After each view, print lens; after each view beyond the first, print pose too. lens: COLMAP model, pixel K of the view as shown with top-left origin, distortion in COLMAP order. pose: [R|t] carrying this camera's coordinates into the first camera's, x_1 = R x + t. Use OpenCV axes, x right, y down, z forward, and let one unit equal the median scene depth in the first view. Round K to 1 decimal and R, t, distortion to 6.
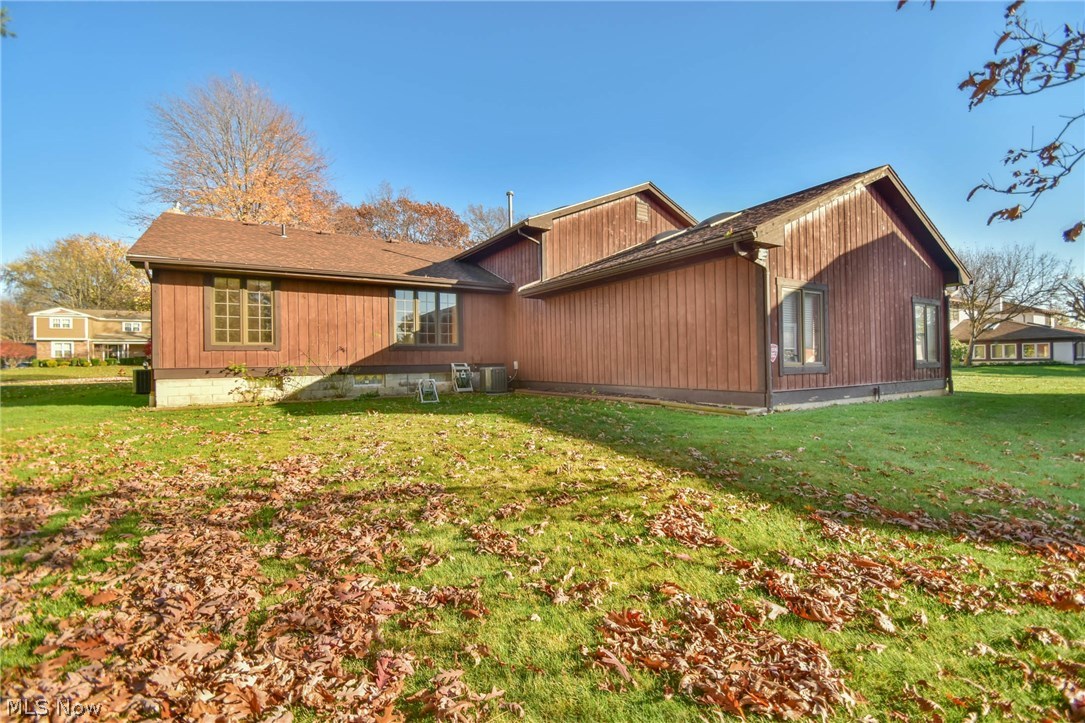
lens RADIAL K [[476.2, 0, 542.5], [0, 476.2, 361.5], [0, 0, 1]] dist [-0.013525, -0.000085]
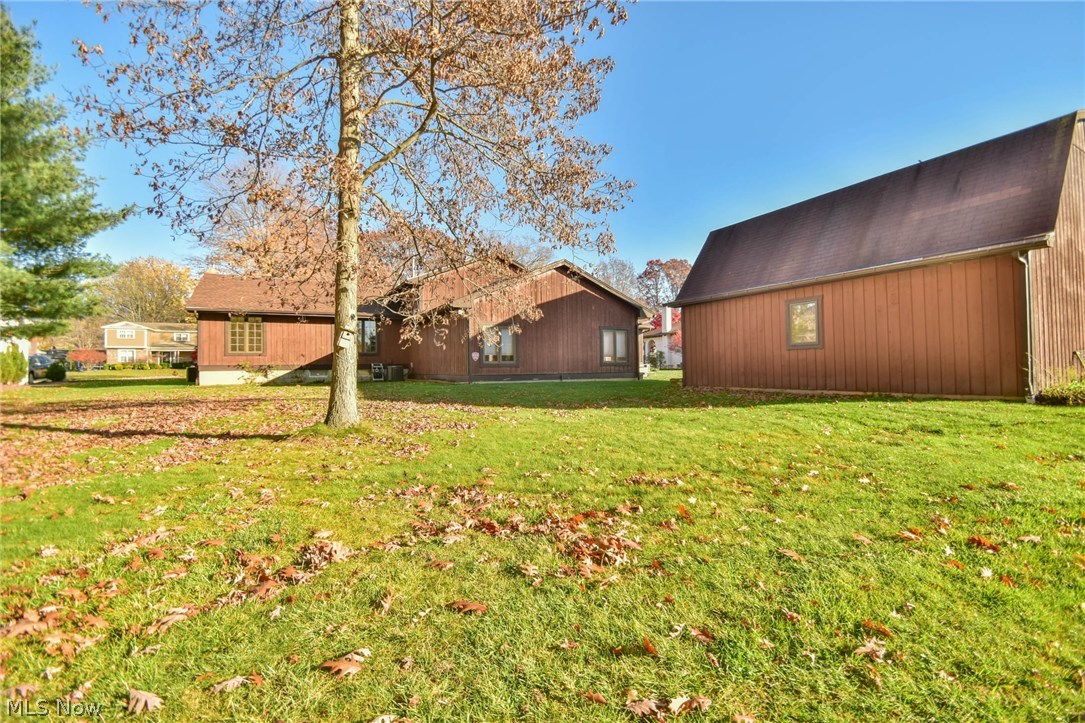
lens RADIAL K [[469.8, 0, 542.5], [0, 469.8, 361.5], [0, 0, 1]] dist [-0.000133, 0.000018]
pose [[0.998250, -0.000448, -0.059129, 0.596588], [-0.000275, 0.999925, -0.012230, 0.019436], [0.059130, 0.012225, 0.998175, -0.715541]]
